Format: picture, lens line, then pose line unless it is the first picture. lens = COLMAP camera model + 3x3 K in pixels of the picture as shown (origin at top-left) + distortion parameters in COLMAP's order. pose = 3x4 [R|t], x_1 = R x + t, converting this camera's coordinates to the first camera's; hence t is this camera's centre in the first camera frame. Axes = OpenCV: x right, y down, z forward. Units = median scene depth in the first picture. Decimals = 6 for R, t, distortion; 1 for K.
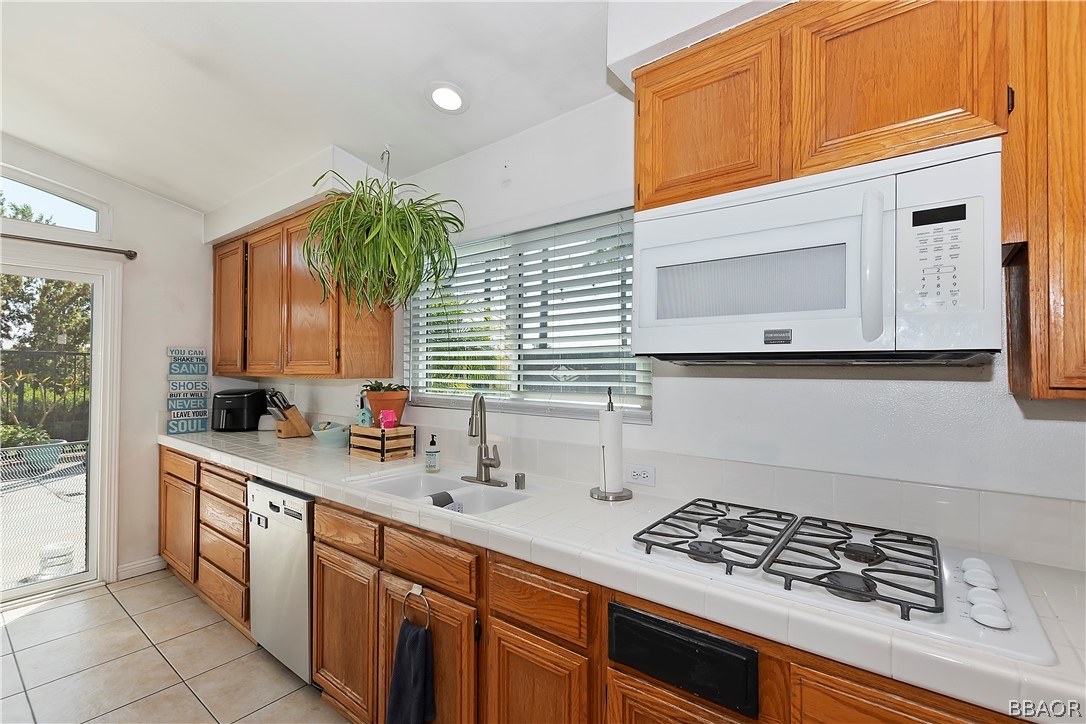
lens RADIAL K [[485.8, 0, 536.4], [0, 485.8, 362.3], [0, 0, 1]] dist [-0.001265, -0.000807]
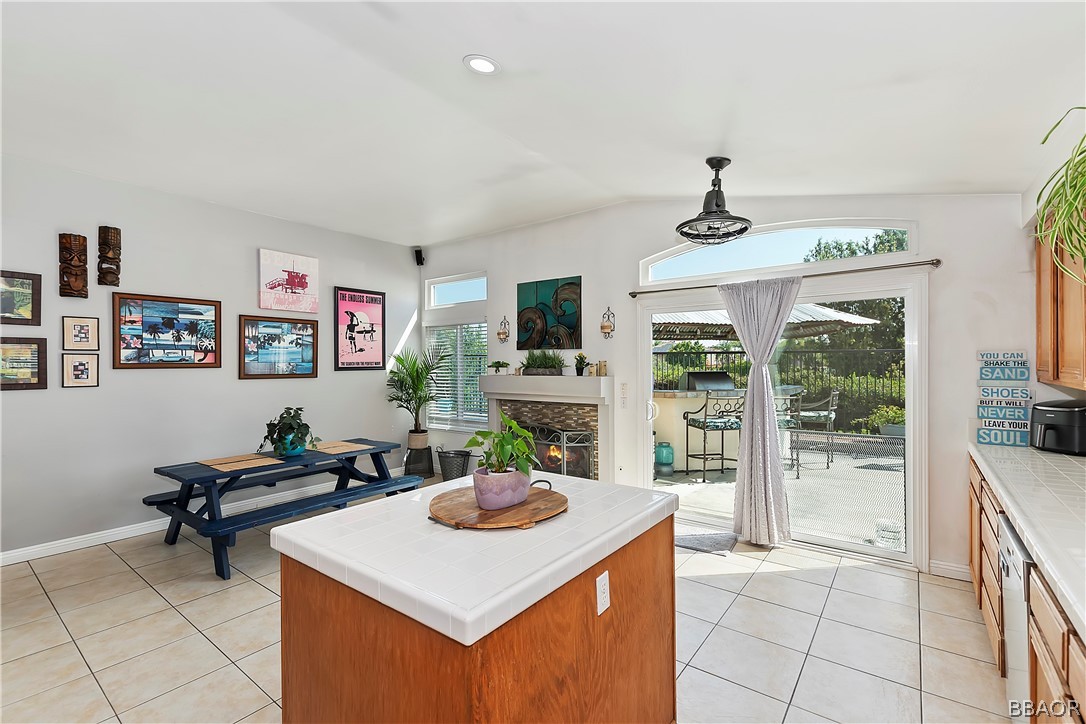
lens RADIAL K [[485.8, 0, 536.4], [0, 485.8, 362.3], [0, 0, 1]] dist [-0.001265, -0.000807]
pose [[-0.001652, -0.002491, -0.999996, 0.235299], [0.024330, 0.999701, -0.002530, -0.034655], [0.999703, -0.024334, -0.001591, 0.179067]]
